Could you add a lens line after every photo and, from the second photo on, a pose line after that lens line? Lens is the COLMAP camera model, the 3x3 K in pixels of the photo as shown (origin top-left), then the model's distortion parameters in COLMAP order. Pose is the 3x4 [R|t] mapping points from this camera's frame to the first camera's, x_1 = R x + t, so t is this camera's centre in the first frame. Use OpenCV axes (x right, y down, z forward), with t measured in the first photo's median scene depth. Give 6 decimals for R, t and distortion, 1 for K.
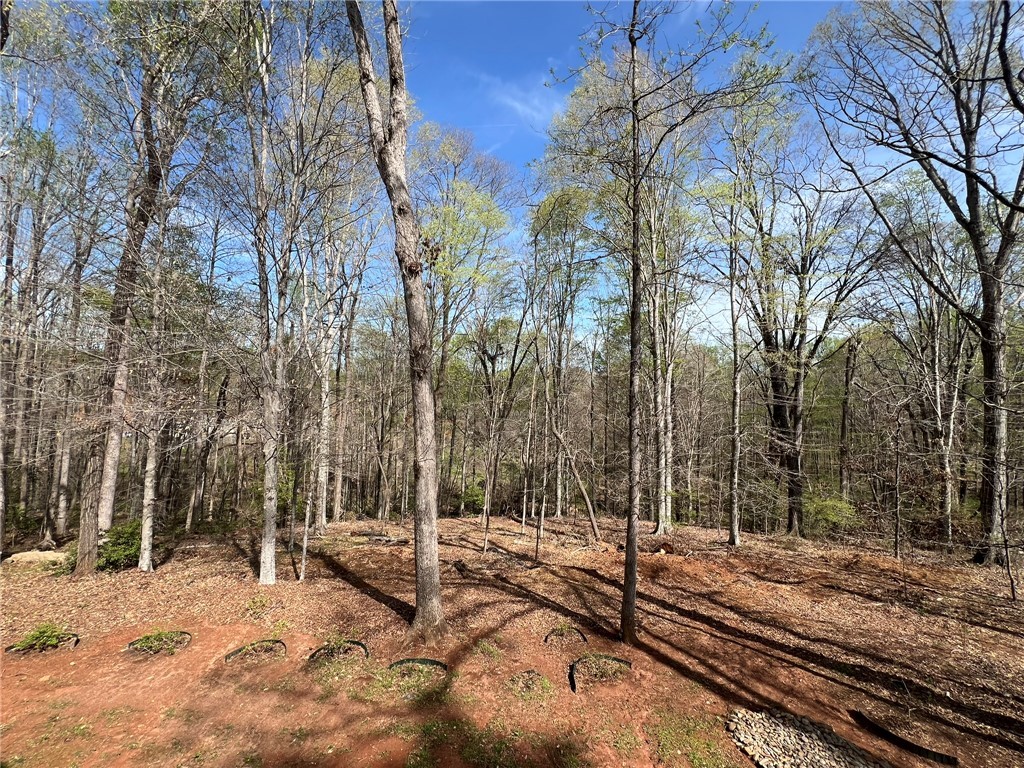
lens RADIAL K [[411.1, 0, 511.5], [0, 411.1, 382.7], [0, 0, 1]] dist [-0.000168, 0.000223]
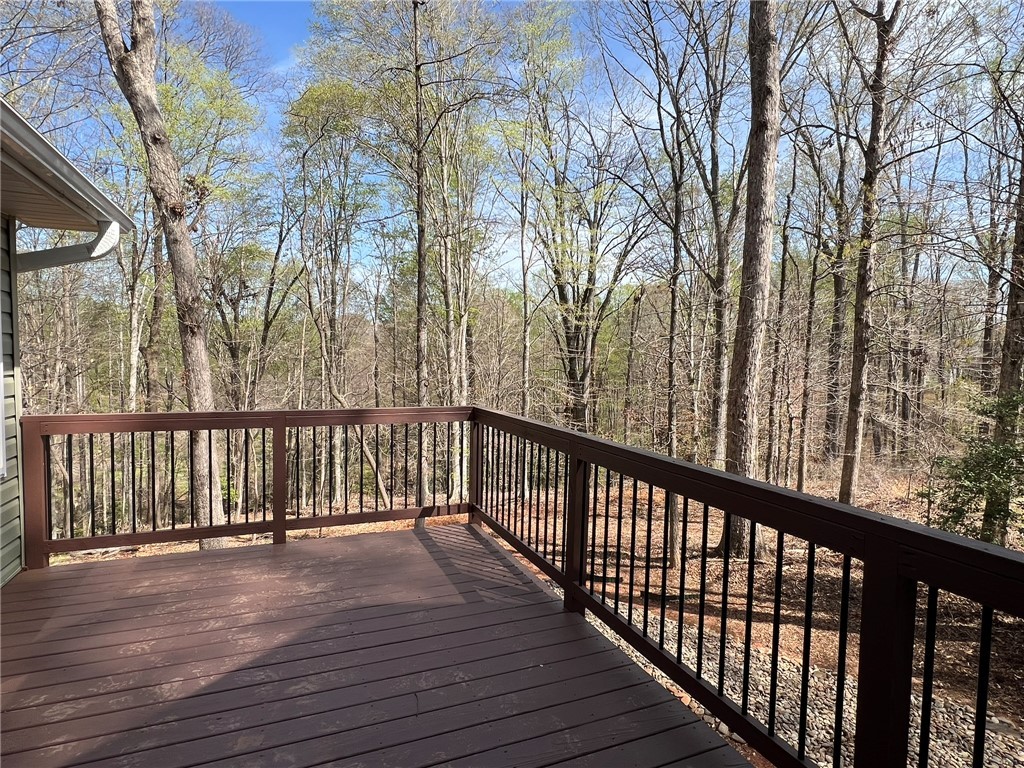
lens RADIAL K [[550.4, 0, 510.7], [0, 550.4, 387.0], [0, 0, 1]] dist [0.001914, -0.000462]
pose [[0.905870, -0.041303, 0.421537, -0.037642], [0.000806, 0.995400, 0.095798, -0.003733], [-0.423555, -0.086441, 0.901737, -0.151027]]
